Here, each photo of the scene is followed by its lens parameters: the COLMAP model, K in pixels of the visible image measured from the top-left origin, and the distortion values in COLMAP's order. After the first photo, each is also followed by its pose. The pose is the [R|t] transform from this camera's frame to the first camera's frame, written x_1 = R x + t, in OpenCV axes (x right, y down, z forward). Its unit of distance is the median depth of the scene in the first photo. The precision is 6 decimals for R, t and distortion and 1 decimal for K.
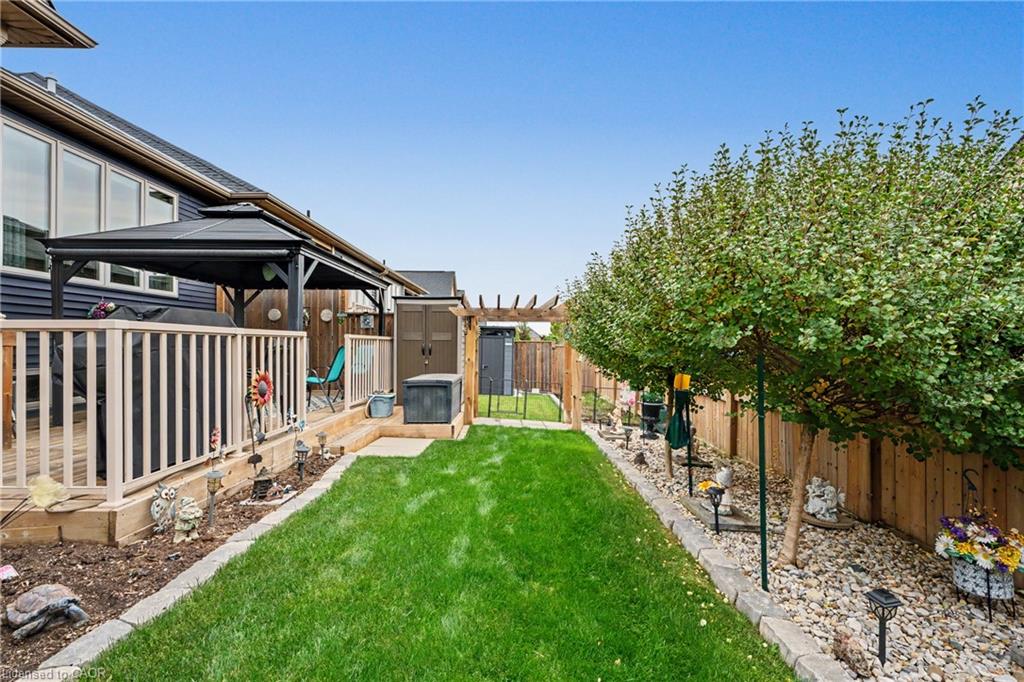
lens RADIAL K [[456.5, 0, 512.0], [0, 456.5, 341.0], [0, 0, 1]] dist [0.000126, 0.000227]
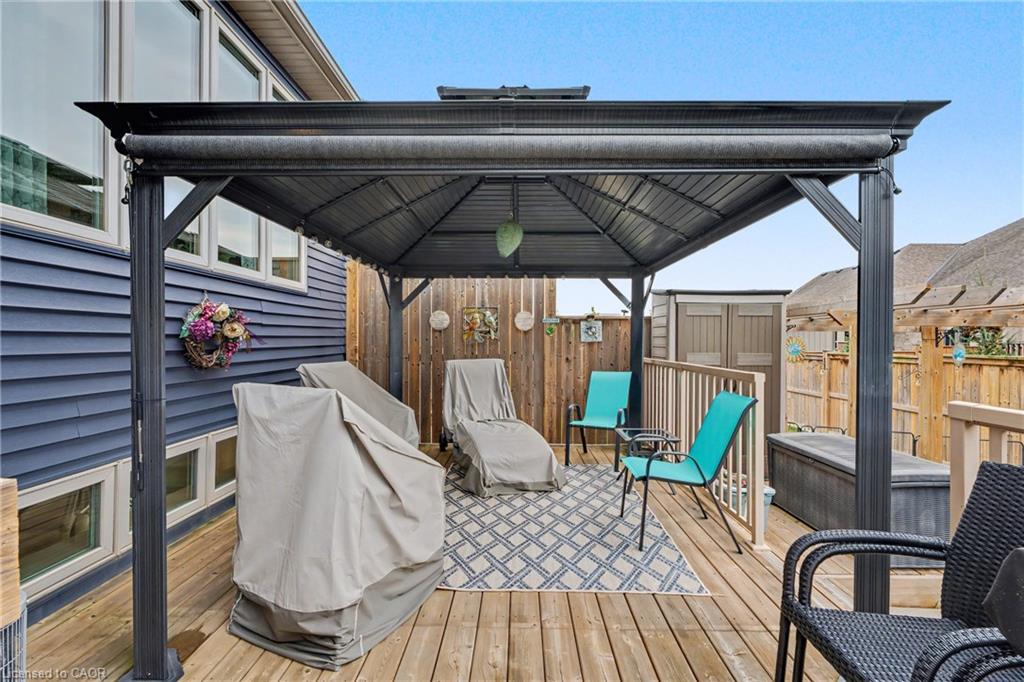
lens RADIAL K [[481.7, 0, 512.0], [0, 481.7, 341.0], [0, 0, 1]] dist [-0.001622, -0.000344]
pose [[0.999558, 0.001568, -0.029698, -0.599134], [-0.001263, 0.999946, 0.010300, -0.053392], [0.029712, -0.010258, 0.999506, 0.527799]]
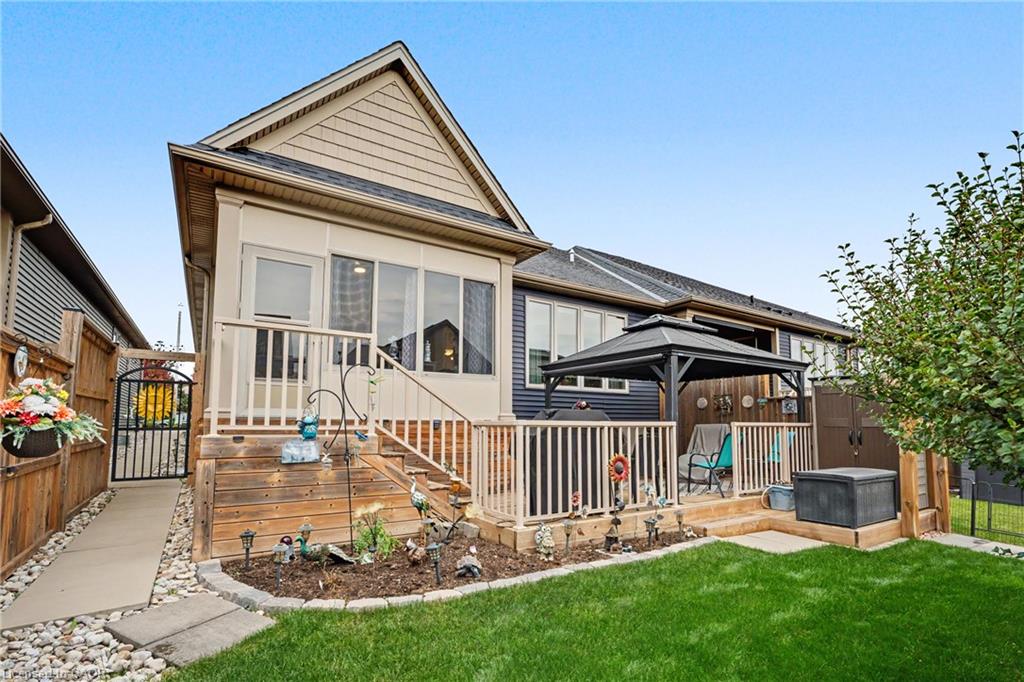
lens RADIAL K [[471.7, 0, 508.4], [0, 471.7, 390.1], [0, 0, 1]] dist [-0.000738, -0.000018]
pose [[0.536798, -0.065611, -0.841156, 0.275706], [0.007183, 0.997291, -0.073206, -0.013447], [0.843680, 0.033255, 0.535815, -0.000781]]
